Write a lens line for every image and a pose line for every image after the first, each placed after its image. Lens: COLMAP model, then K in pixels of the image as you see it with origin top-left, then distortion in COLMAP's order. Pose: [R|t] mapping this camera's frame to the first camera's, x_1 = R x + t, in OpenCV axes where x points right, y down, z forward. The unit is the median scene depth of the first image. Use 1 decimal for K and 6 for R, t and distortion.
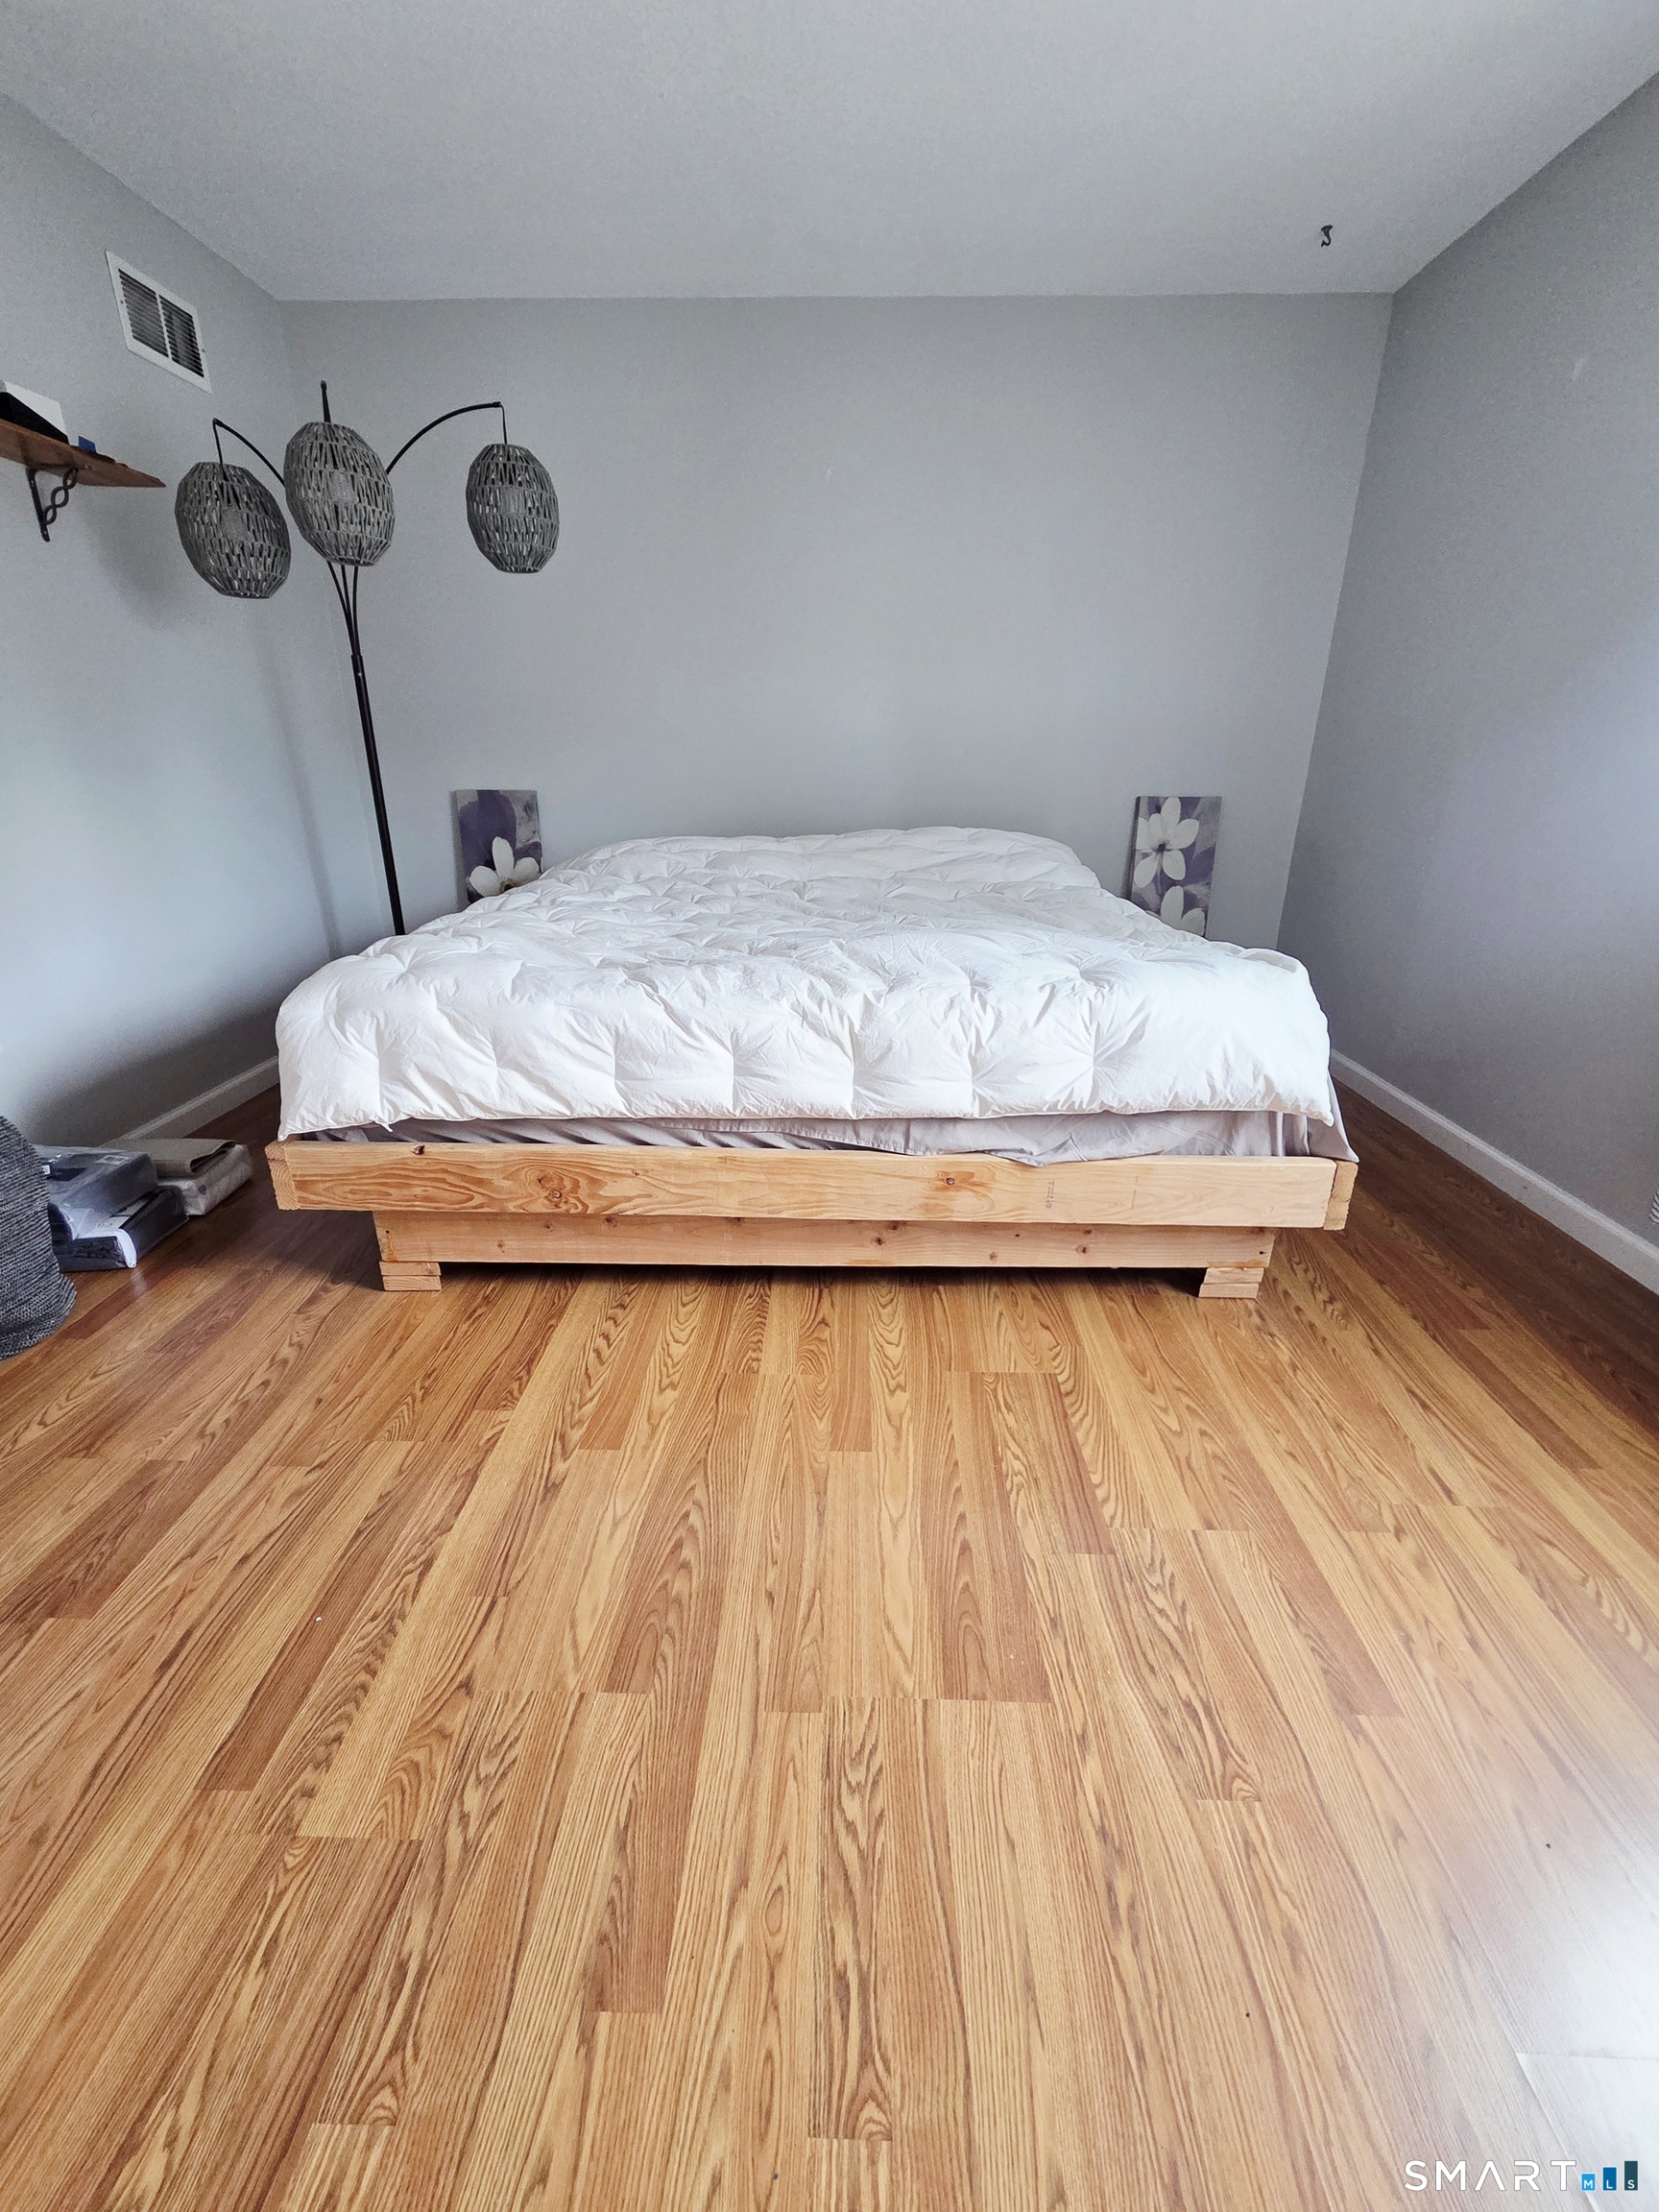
lens RADIAL K [[915.1, 0, 829.5], [0, 915.1, 1106.0], [0, 0, 1]] dist [0.002569, -0.000072]
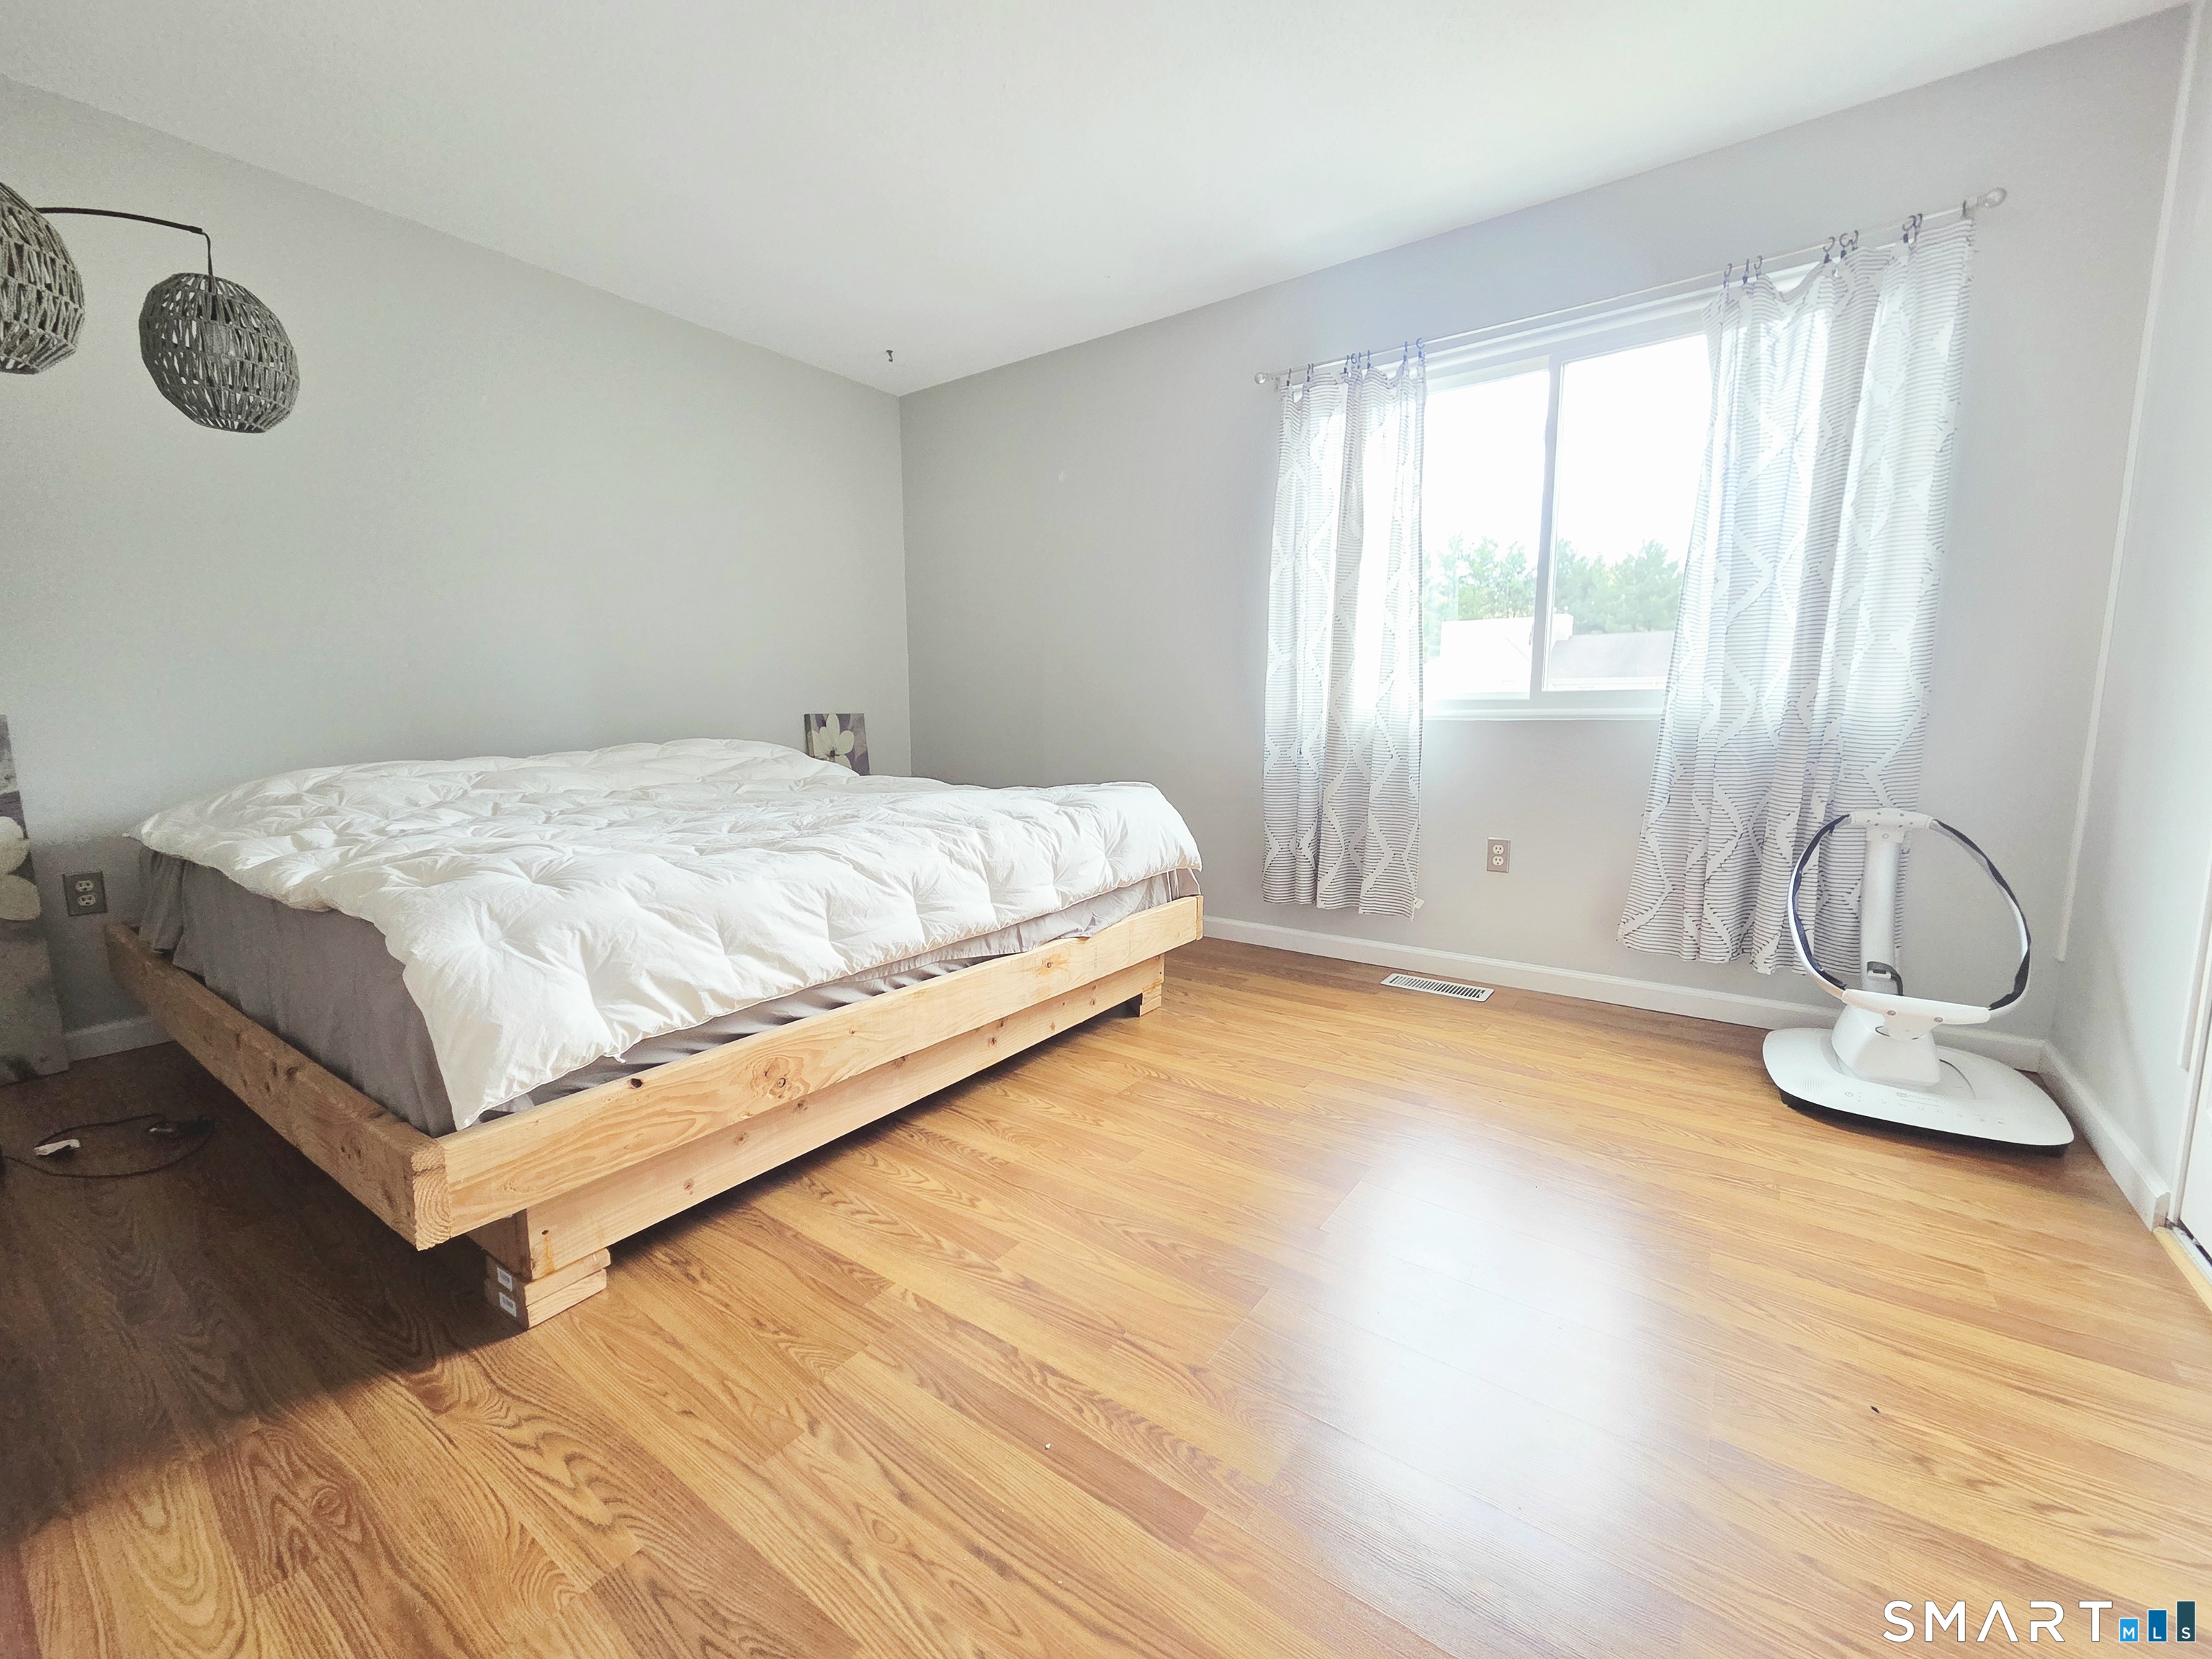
lens RADIAL K [[894.4, 0, 1106.0], [0, 894.4, 829.5], [0, 0, 1]] dist [0.007041, -0.000001]
pose [[0.571047, -0.116104, 0.812665, -0.845401], [0.299876, 0.951038, -0.074845, 0.019161], [-0.764185, 0.286439, 0.577904, 0.149499]]
